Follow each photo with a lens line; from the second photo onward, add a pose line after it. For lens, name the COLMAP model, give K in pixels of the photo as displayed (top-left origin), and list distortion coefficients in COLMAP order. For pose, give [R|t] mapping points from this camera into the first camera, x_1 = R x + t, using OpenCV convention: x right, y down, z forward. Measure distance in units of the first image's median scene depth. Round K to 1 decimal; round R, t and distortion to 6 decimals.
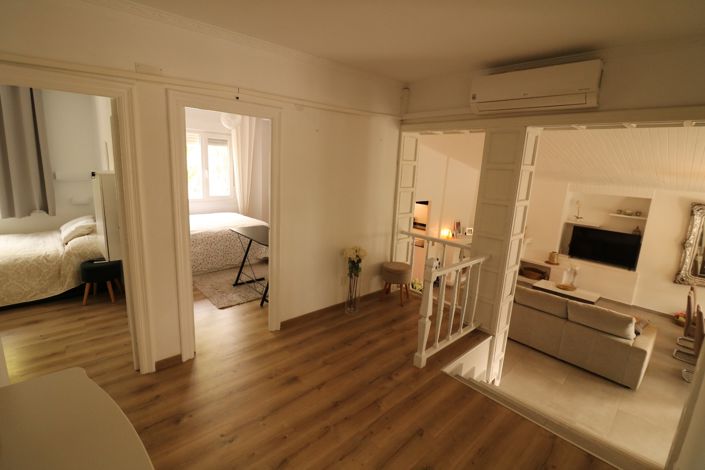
lens RADIAL K [[328.9, 0, 350.8], [0, 328.9, 231.3], [0, 0, 1]] dist [-0.001805, -0.010769]
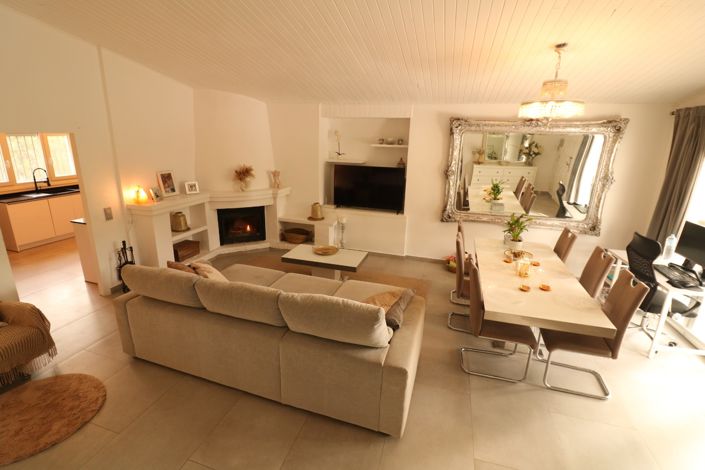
lens RADIAL K [[328.9, 0, 350.8], [0, 328.9, 231.3], [0, 0, 1]] dist [-0.001805, -0.010769]
pose [[0.865126, -0.167217, 0.472860, 0.373565], [0.119489, 0.984356, 0.129484, 0.044520], [-0.487114, -0.055519, 0.871572, 0.360481]]
